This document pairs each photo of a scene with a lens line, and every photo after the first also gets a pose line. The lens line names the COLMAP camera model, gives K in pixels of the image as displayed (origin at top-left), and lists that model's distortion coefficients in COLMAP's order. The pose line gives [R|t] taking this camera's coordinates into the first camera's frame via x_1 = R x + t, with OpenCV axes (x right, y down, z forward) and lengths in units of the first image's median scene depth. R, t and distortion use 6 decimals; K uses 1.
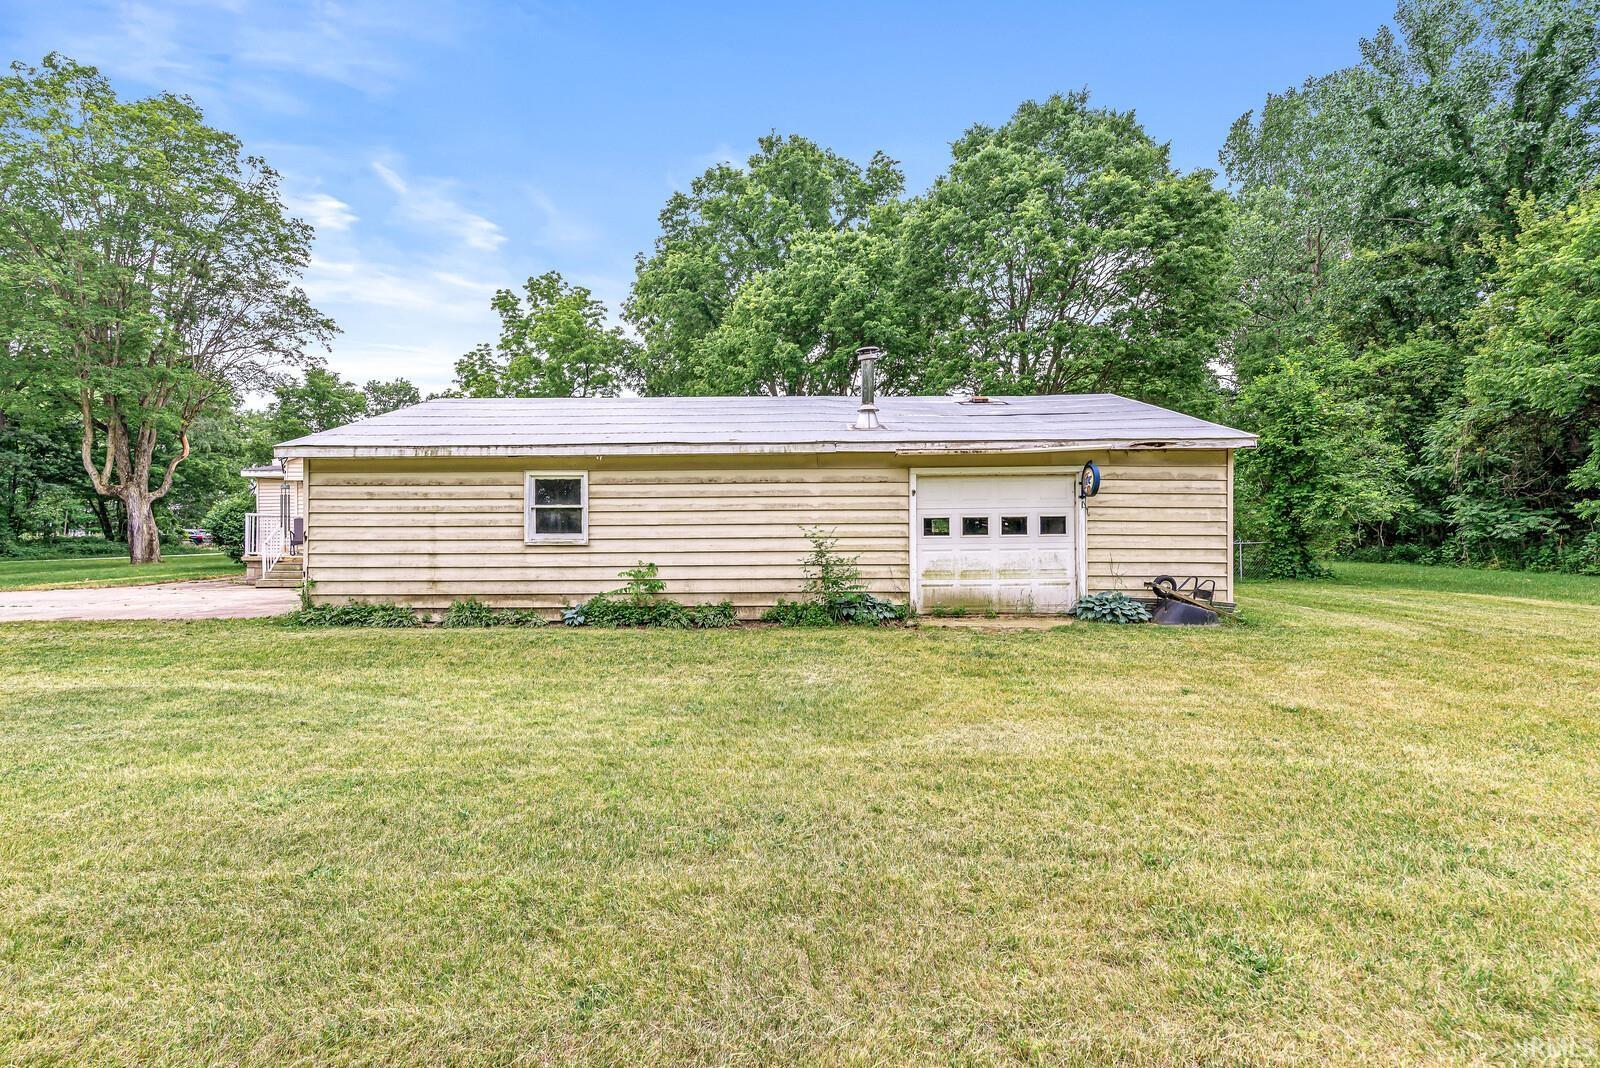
lens RADIAL K [[684.9, 0, 794.3], [0, 684.9, 524.9], [0, 0, 1]] dist [0.001919, -0.001646]
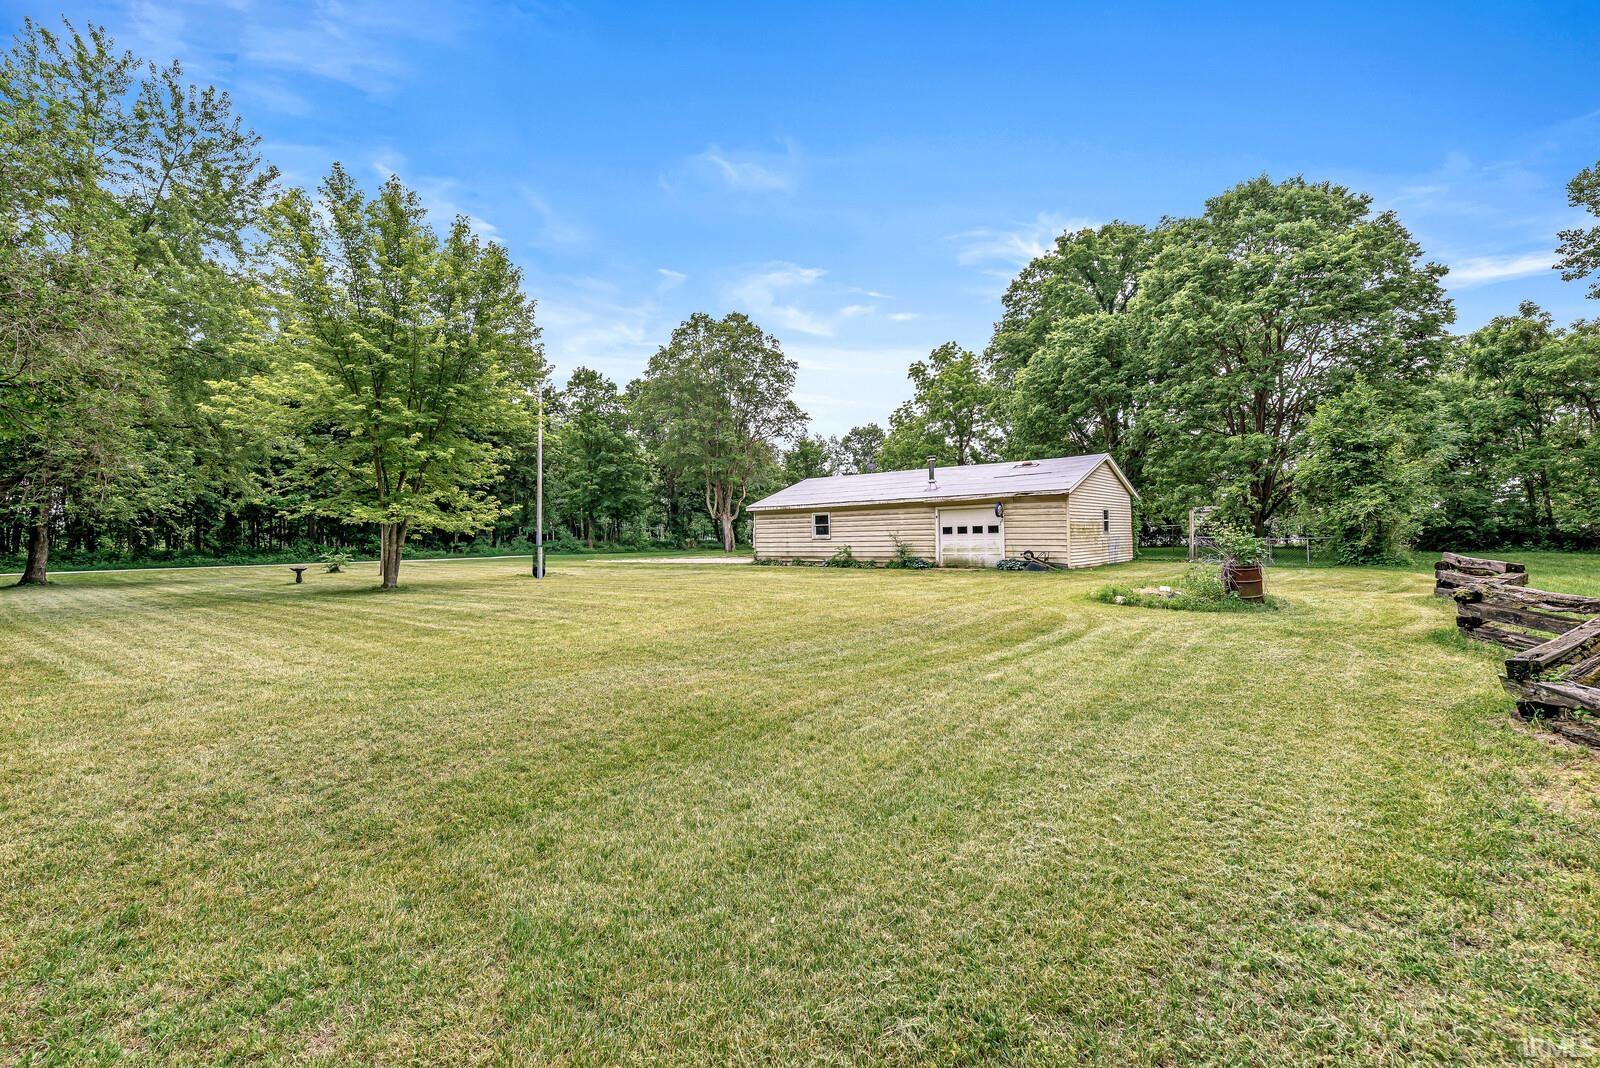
lens RADIAL K [[684.9, 0, 794.1], [0, 684.9, 534.0], [0, 0, 1]] dist [0.001919, -0.001646]
pose [[0.775356, -0.009896, -0.631447, 0.524272], [0.014455, 0.999893, 0.002079, 0.000727], [0.631359, -0.010740, 0.775416, -0.488854]]
